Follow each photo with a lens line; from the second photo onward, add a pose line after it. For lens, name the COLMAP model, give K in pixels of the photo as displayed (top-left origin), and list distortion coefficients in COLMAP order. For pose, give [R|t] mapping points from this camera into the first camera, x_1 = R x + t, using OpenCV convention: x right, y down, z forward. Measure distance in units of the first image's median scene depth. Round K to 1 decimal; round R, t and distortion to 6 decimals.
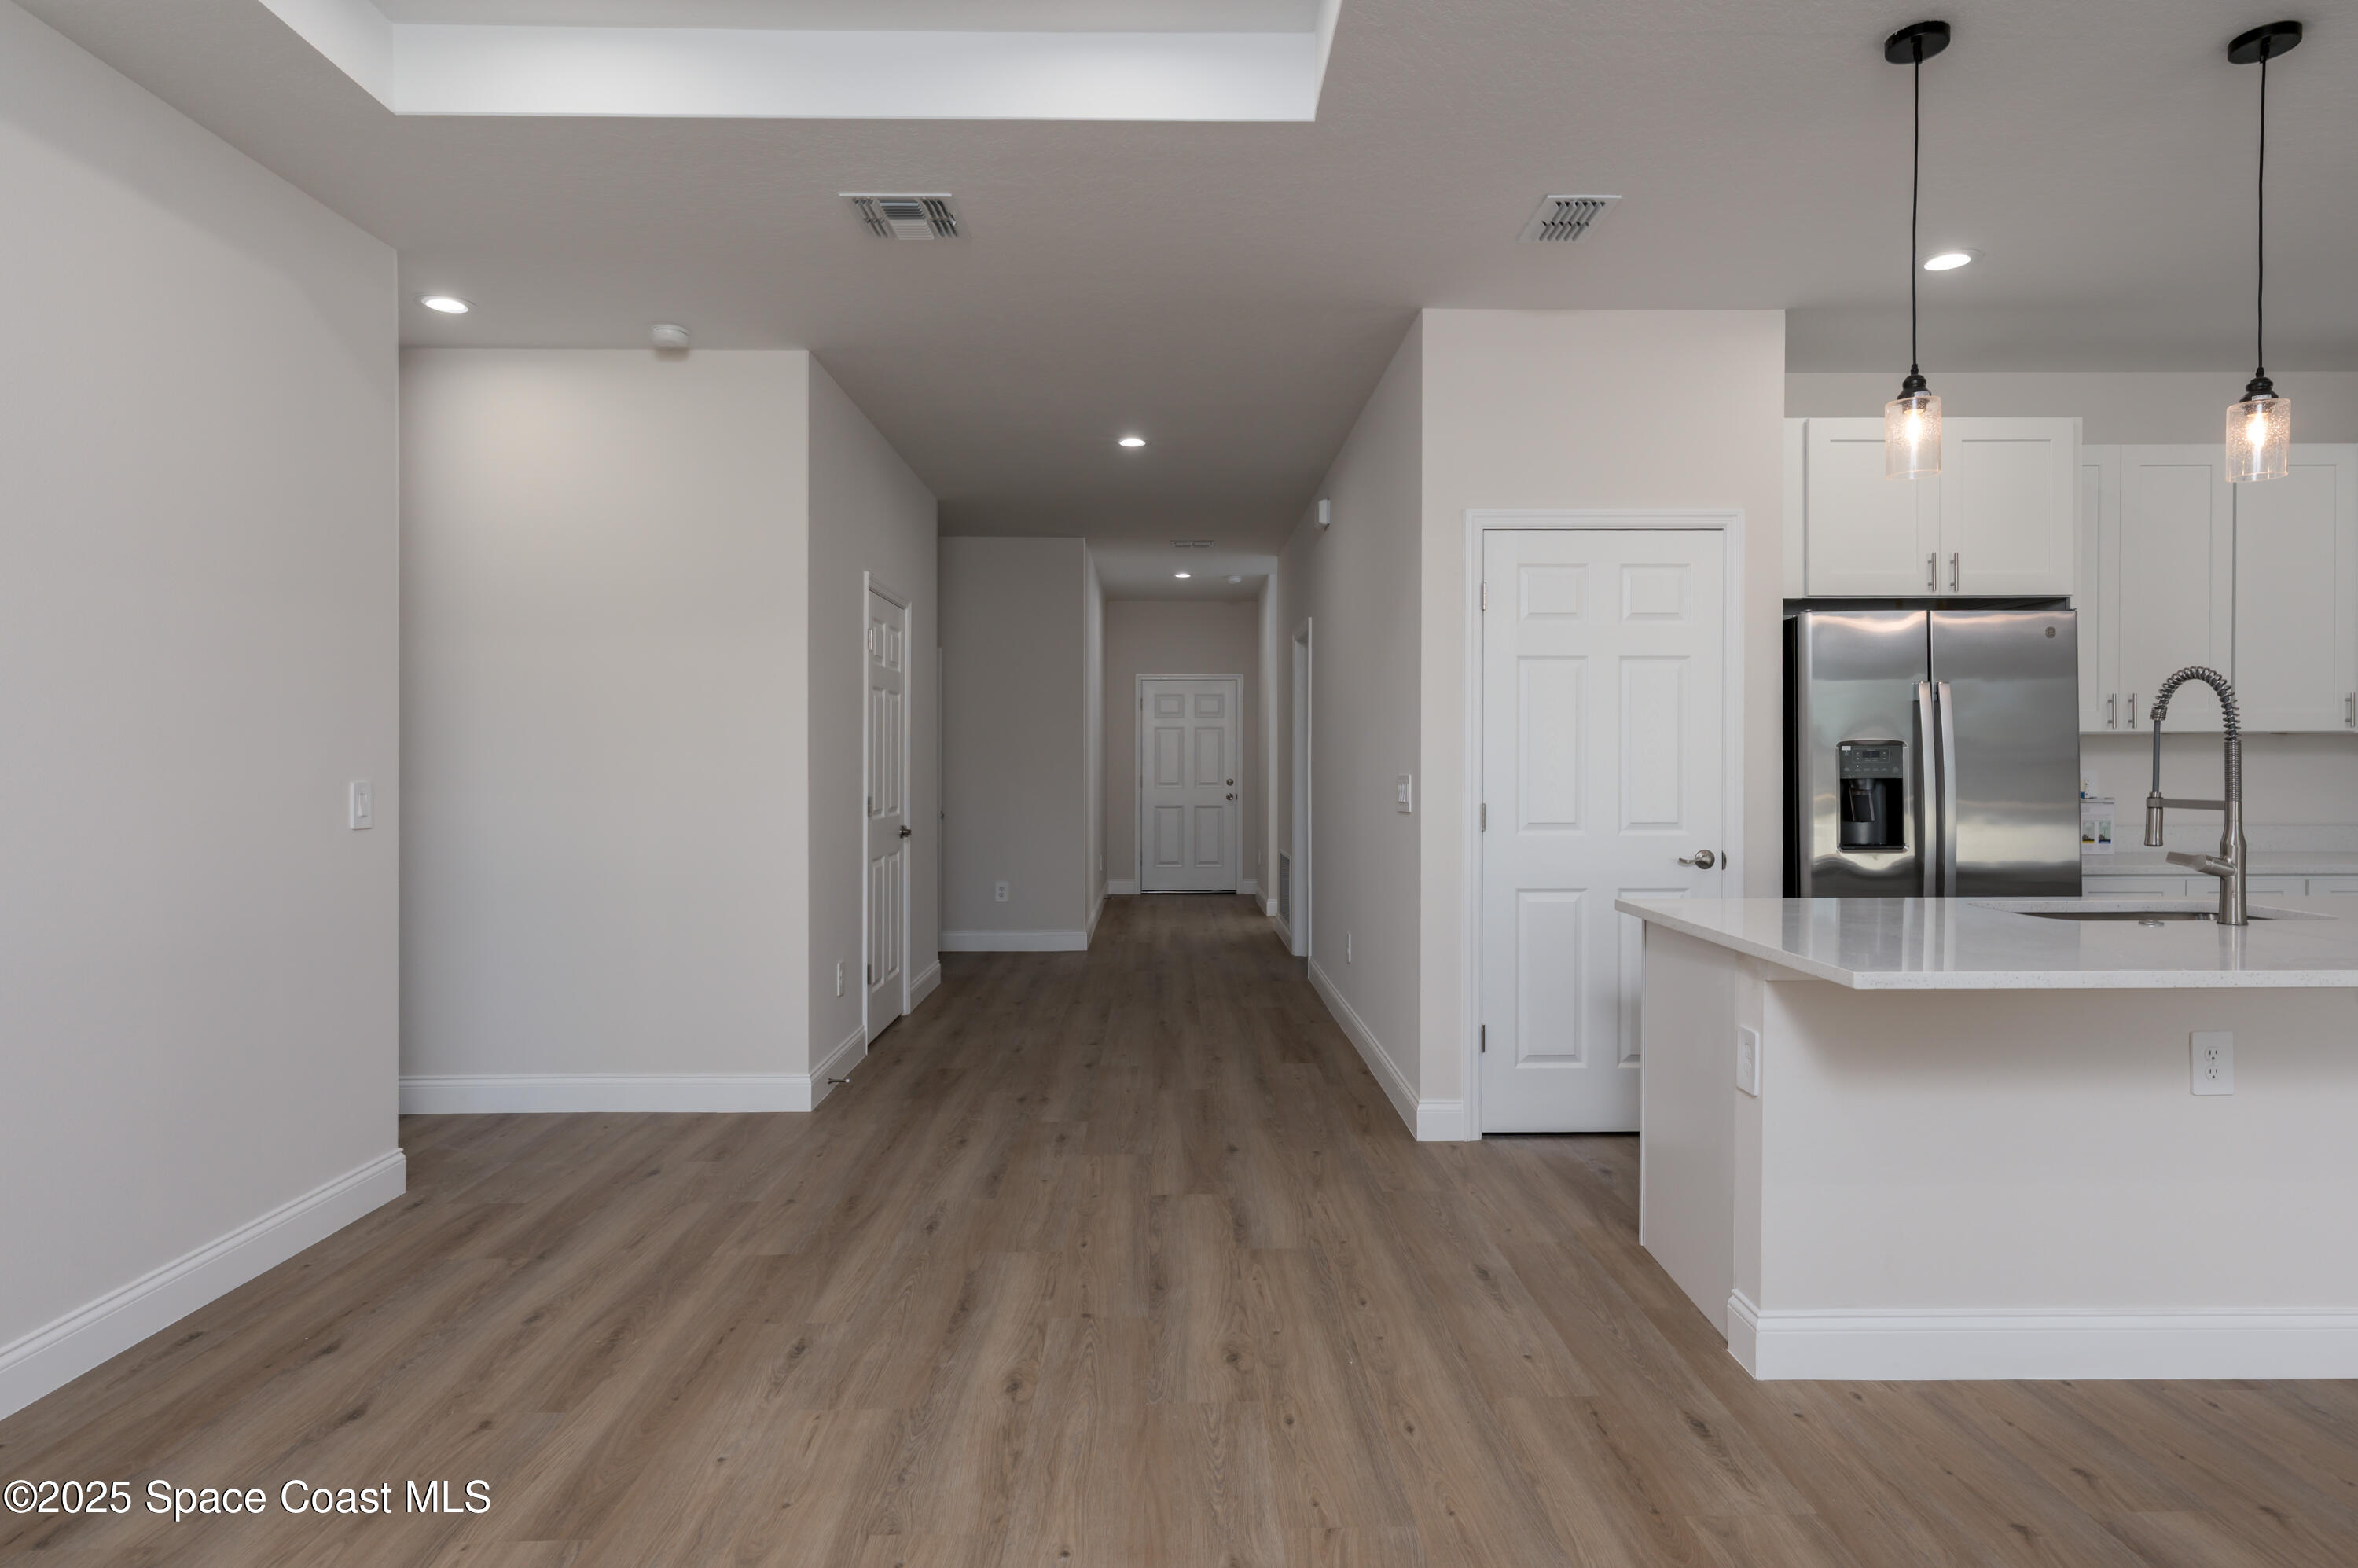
lens RADIAL K [[1277.5, 0, 1193.0], [0, 1277.5, 770.0], [0, 0, 1]] dist [0.014078, -0.001271]
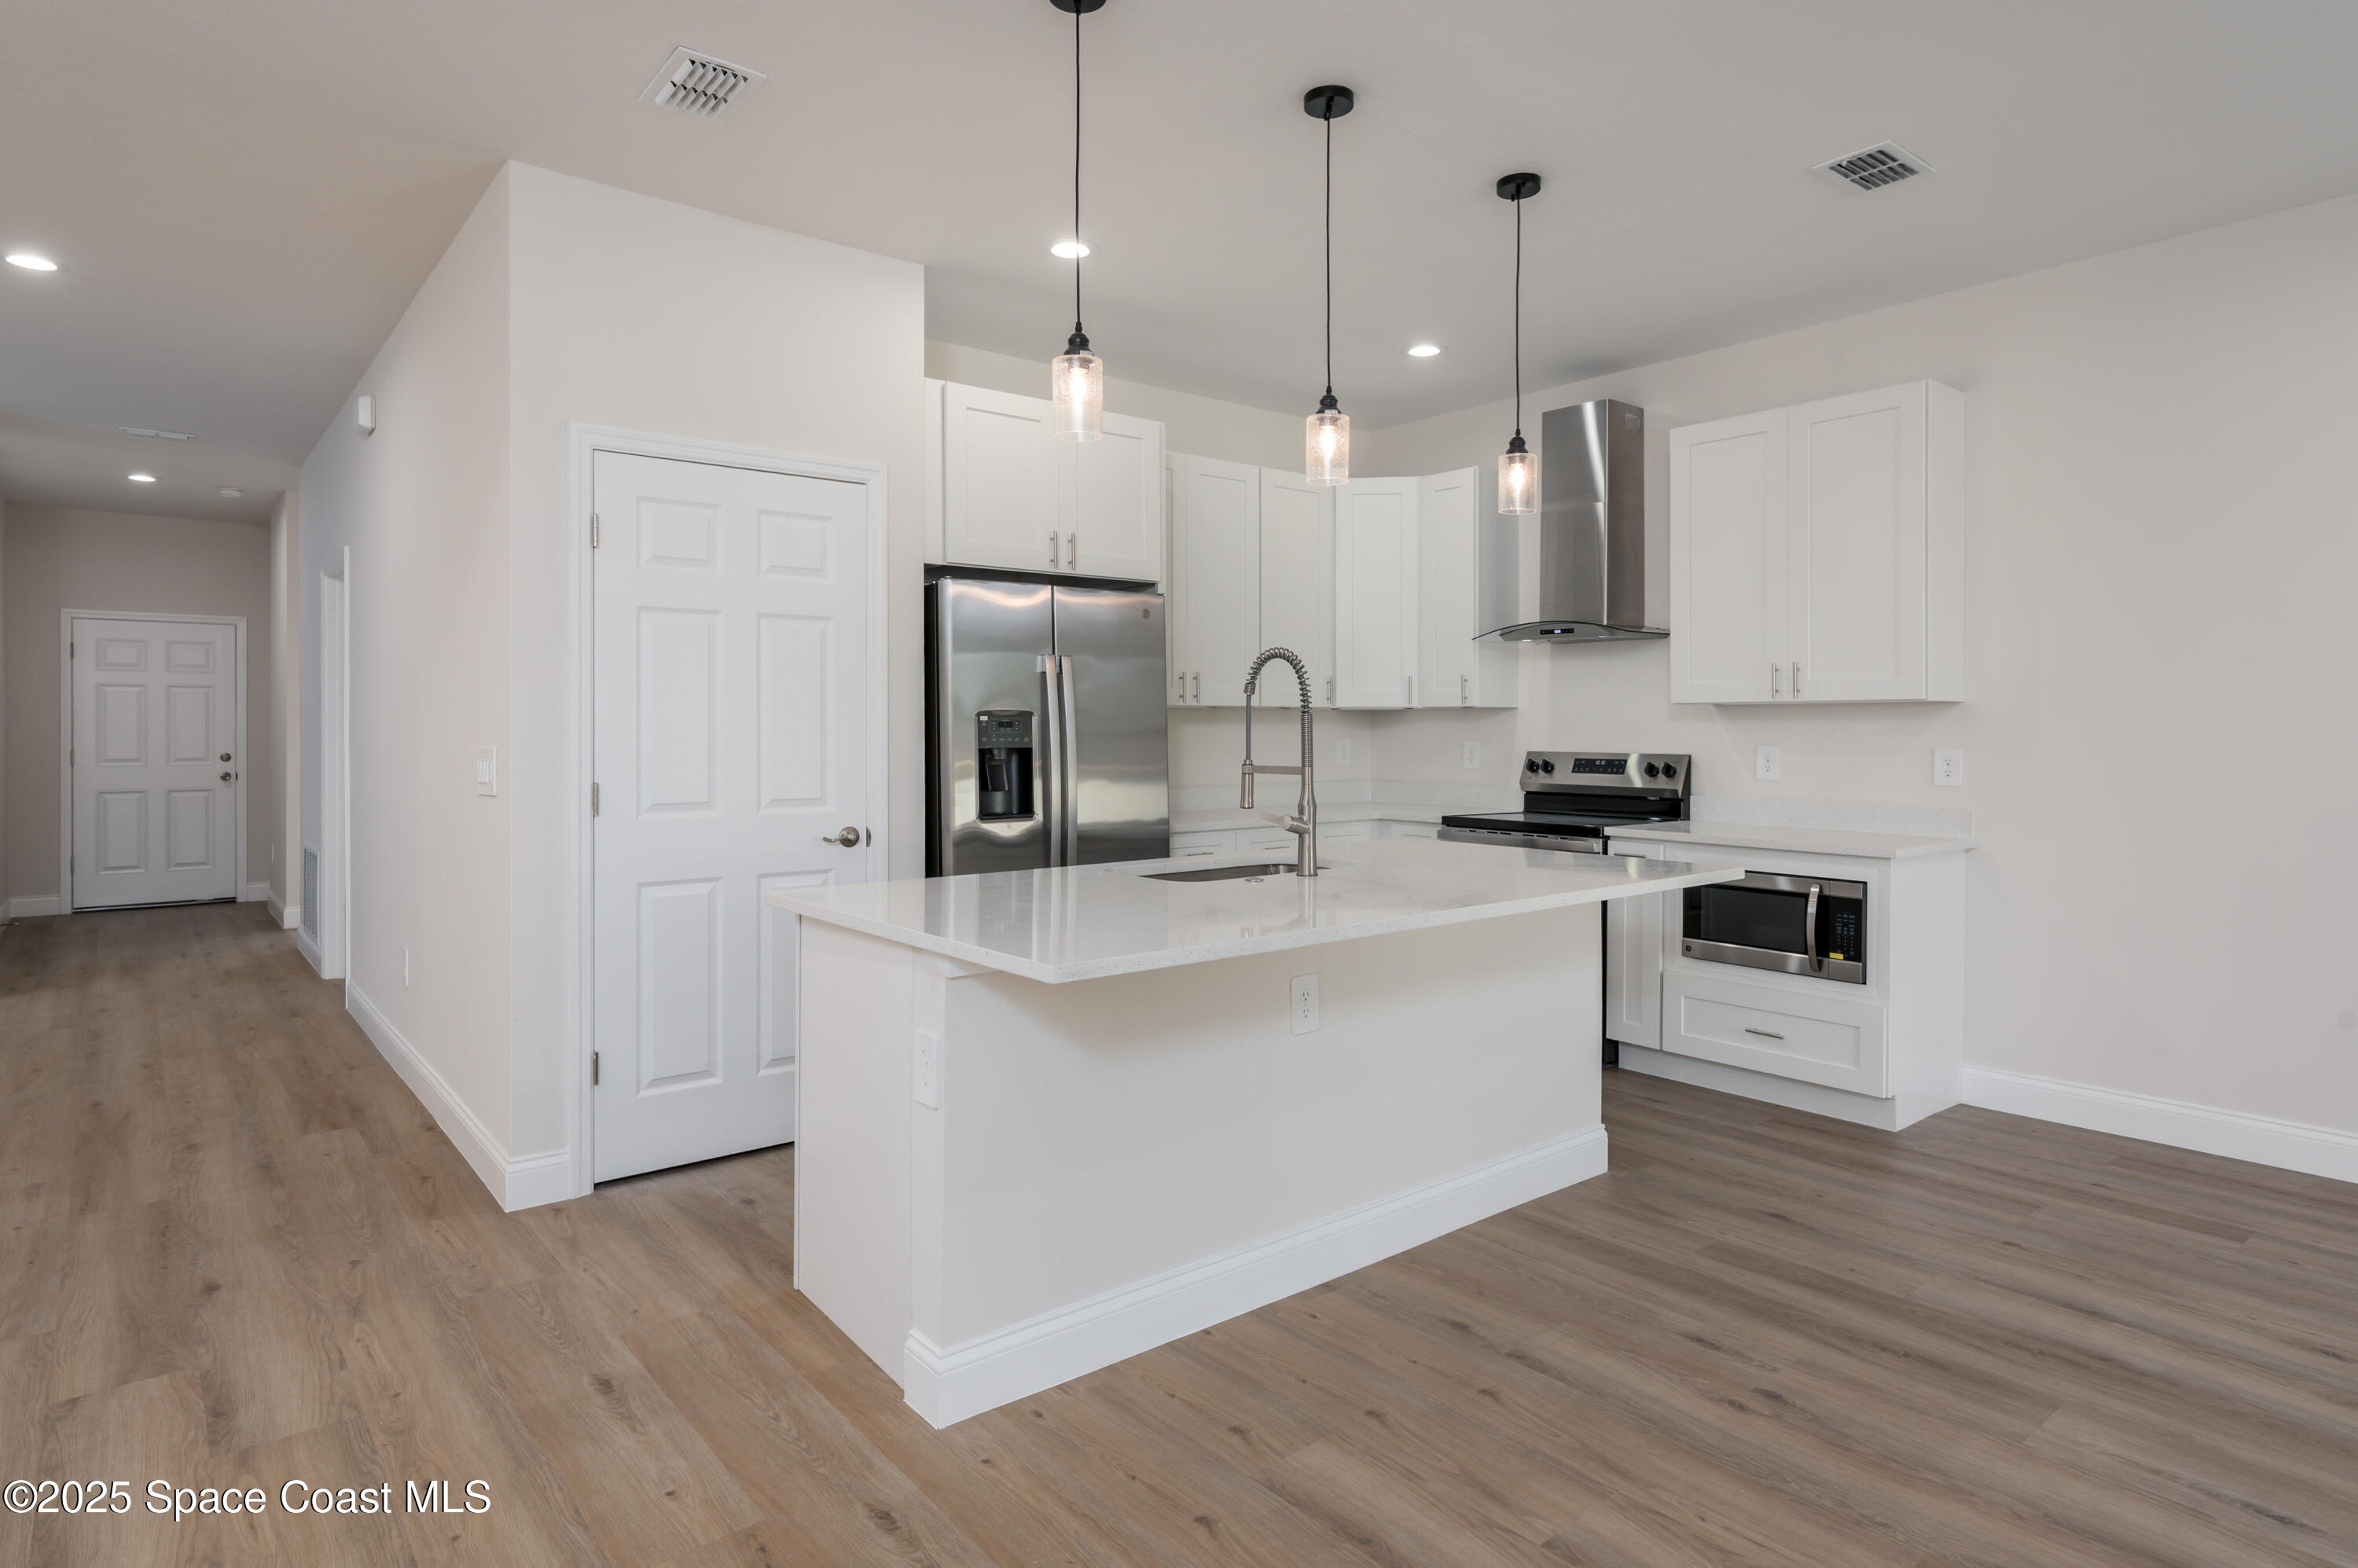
lens RADIAL K [[1277.5, 0, 1167.3], [0, 1277.5, 737.8], [0, 0, 1]] dist [0.014078, -0.001271]
pose [[0.791927, -0.003515, 0.610606, 0.017992], [0.003846, 0.999992, 0.000768, -0.002287], [-0.610604, 0.001740, 0.791934, 0.146926]]
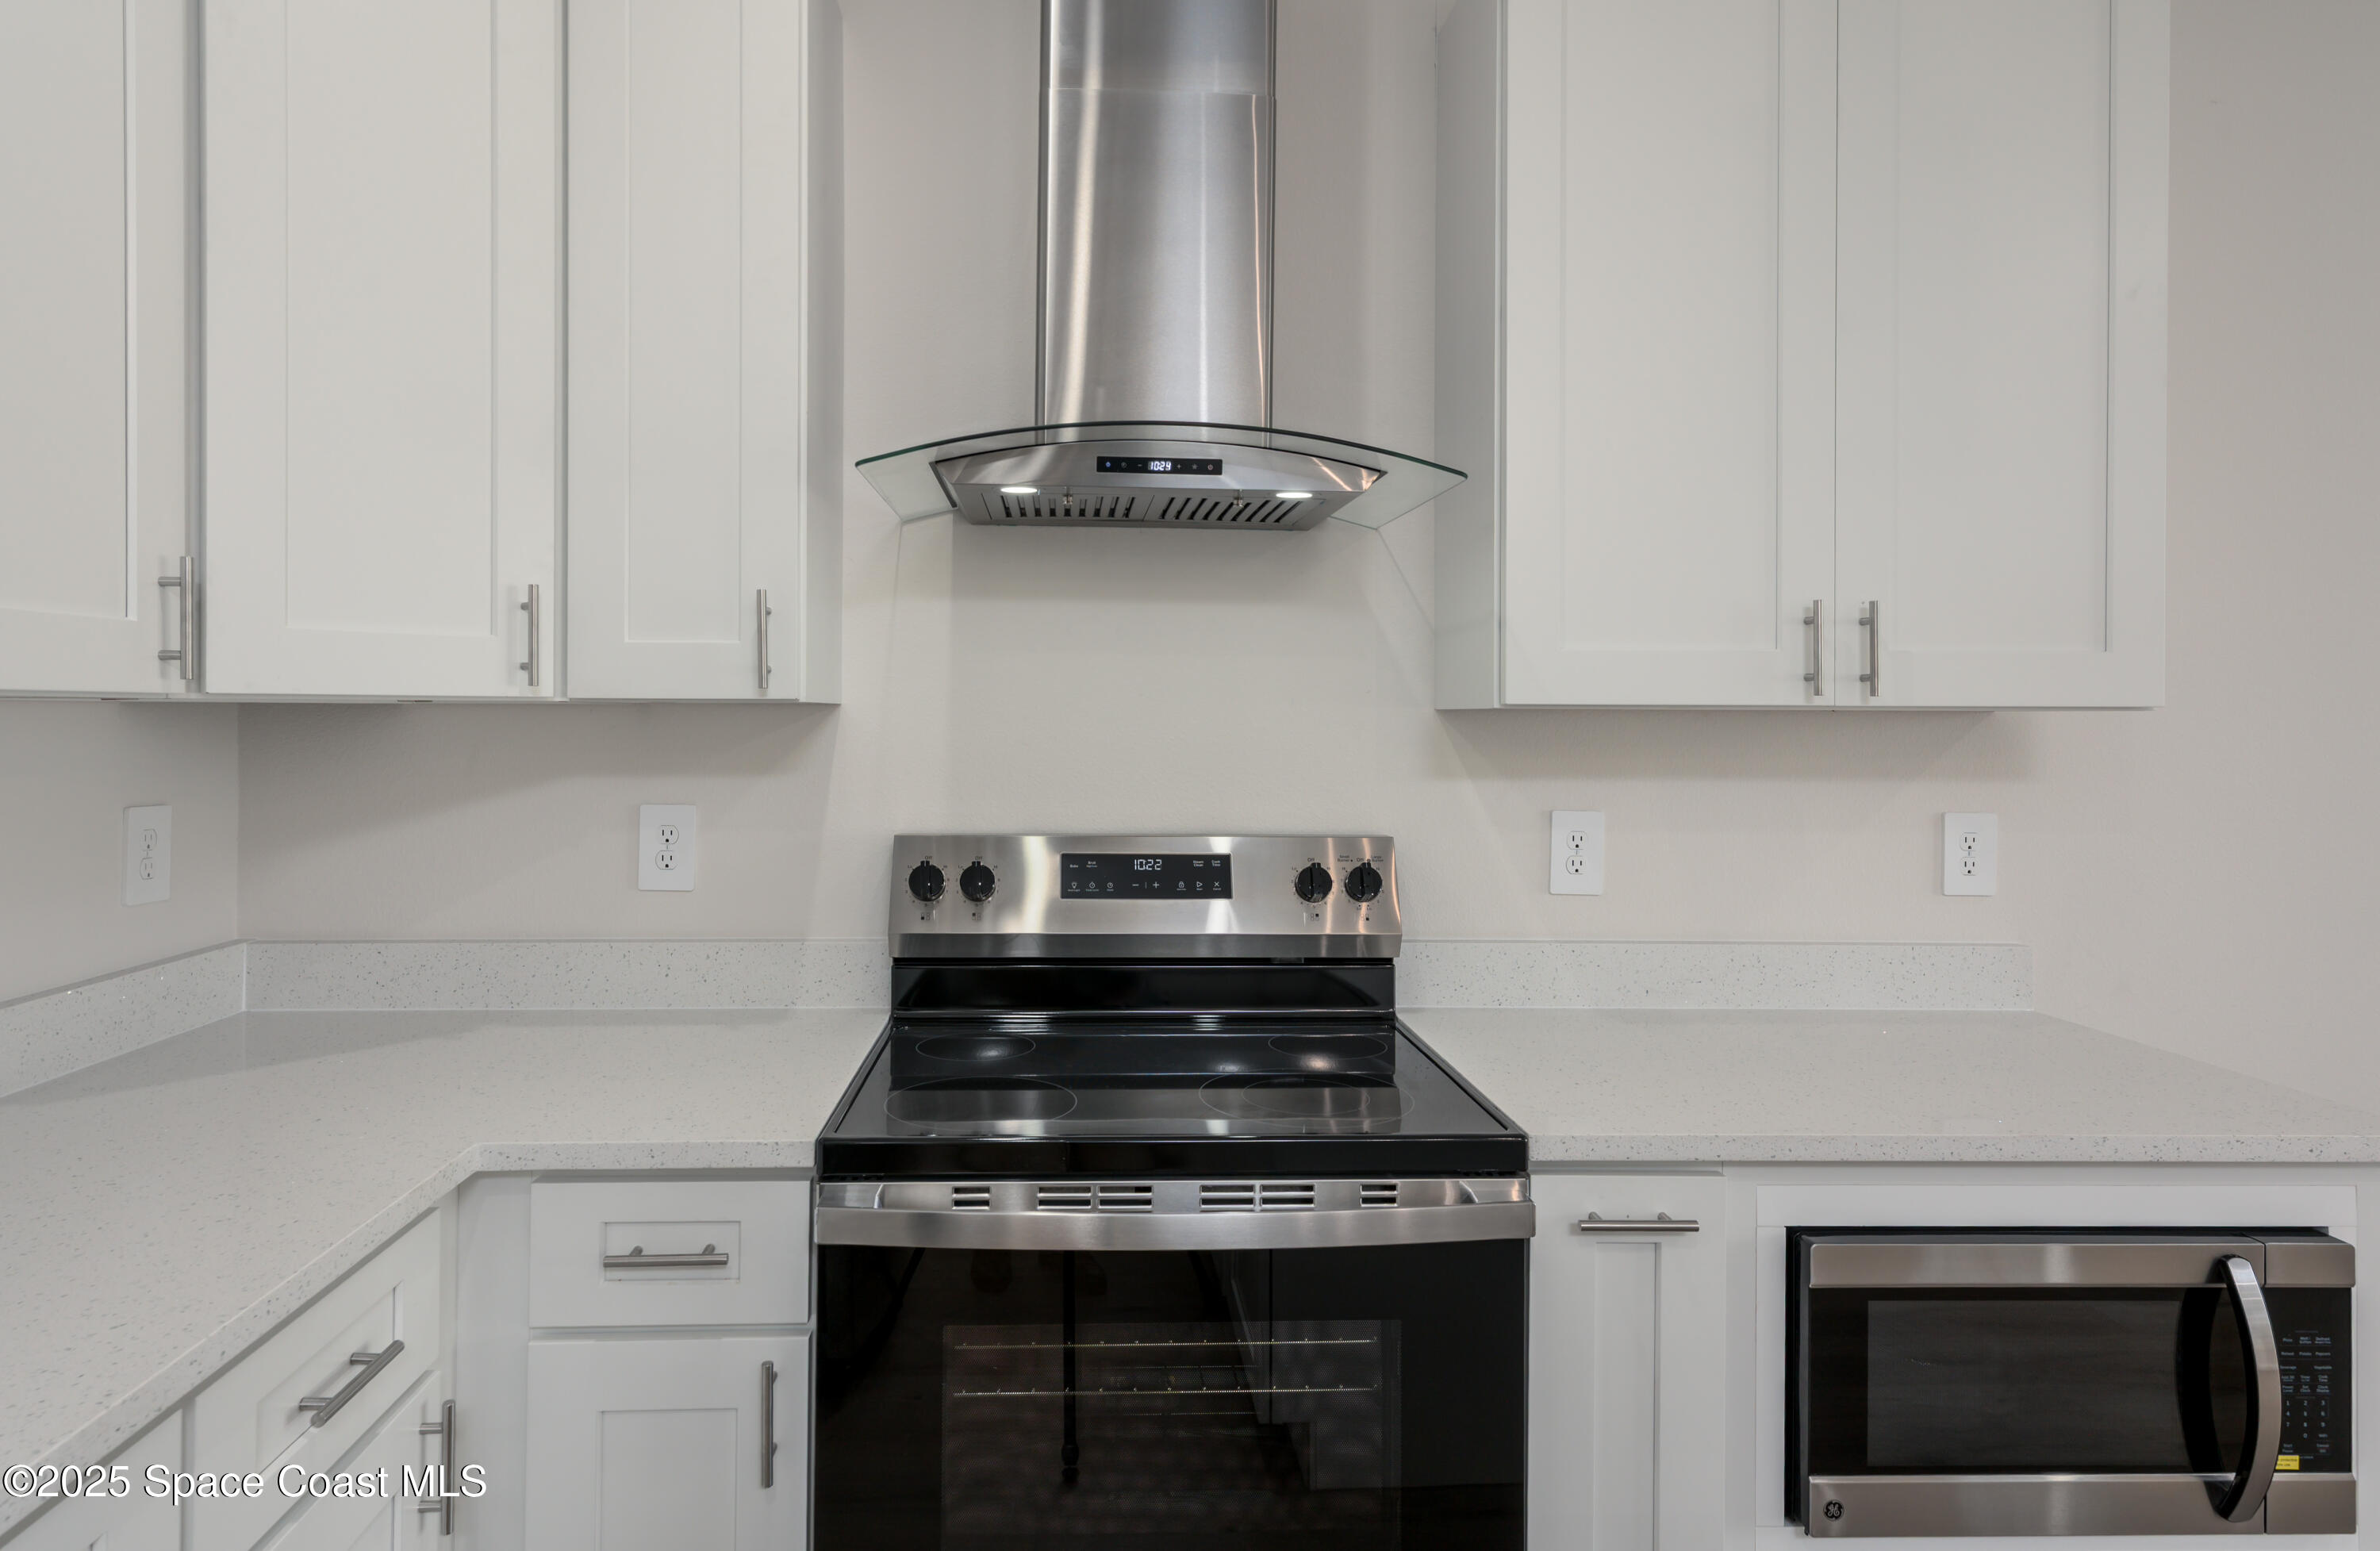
lens RADIAL K [[1312.5, 0, 1133.3], [0, 1312.5, 696.8], [0, 0, 1]] dist [0.011826, 0.001812]
pose [[-0.030988, 0.015012, 0.999407, 0.791792], [0.002320, 0.999886, -0.014947, -0.031751], [-0.999517, 0.001855, -0.031019, 1.050104]]
